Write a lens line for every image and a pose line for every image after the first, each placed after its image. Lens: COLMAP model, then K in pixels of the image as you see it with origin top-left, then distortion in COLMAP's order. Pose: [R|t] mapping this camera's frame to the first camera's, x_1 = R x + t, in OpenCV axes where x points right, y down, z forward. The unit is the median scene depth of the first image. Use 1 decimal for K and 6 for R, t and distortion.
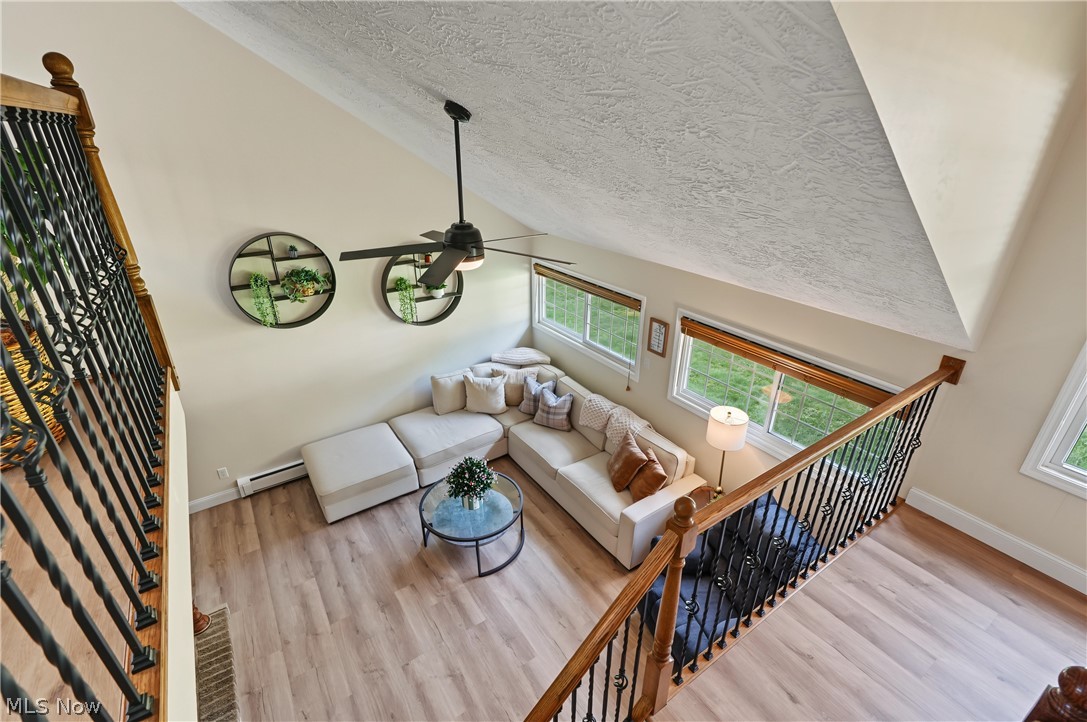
lens RADIAL K [[498.6, 0, 540.8], [0, 498.6, 366.0], [0, 0, 1]] dist [-0.005043, -0.000028]
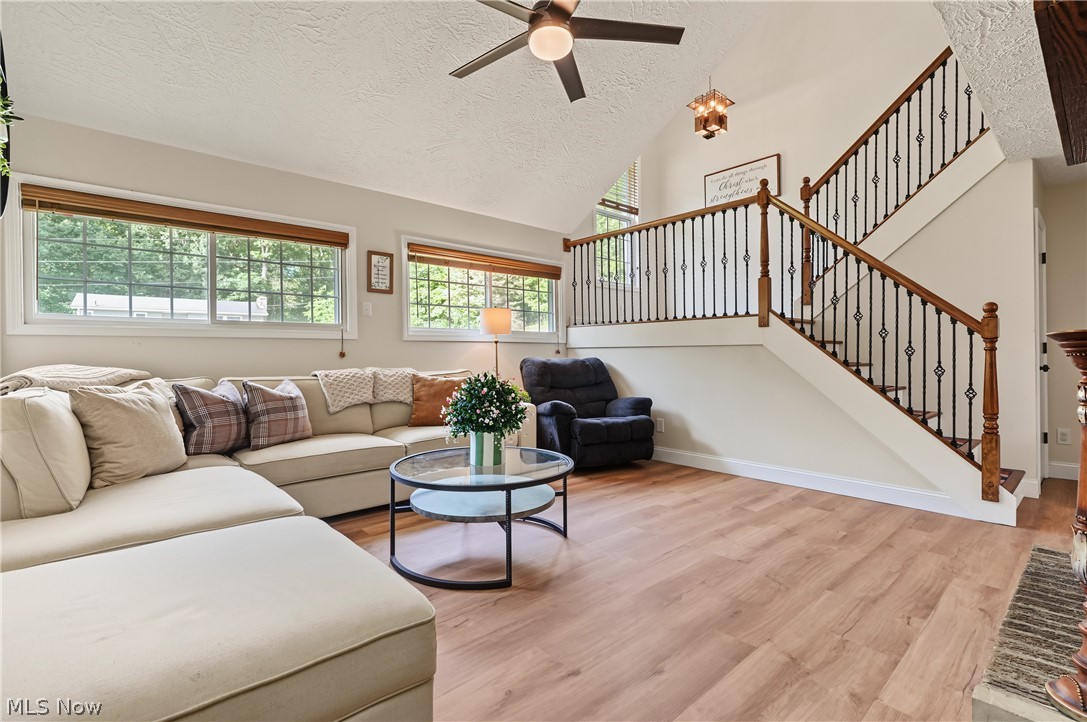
lens RADIAL K [[498.6, 0, 540.8], [0, 498.6, 366.0], [0, 0, 1]] dist [-0.005043, -0.000028]
pose [[-0.133631, -0.015686, 0.990907, -0.715497], [0.426479, 0.901644, 0.071787, 0.157768], [-0.894572, 0.432194, -0.113798, 0.960658]]
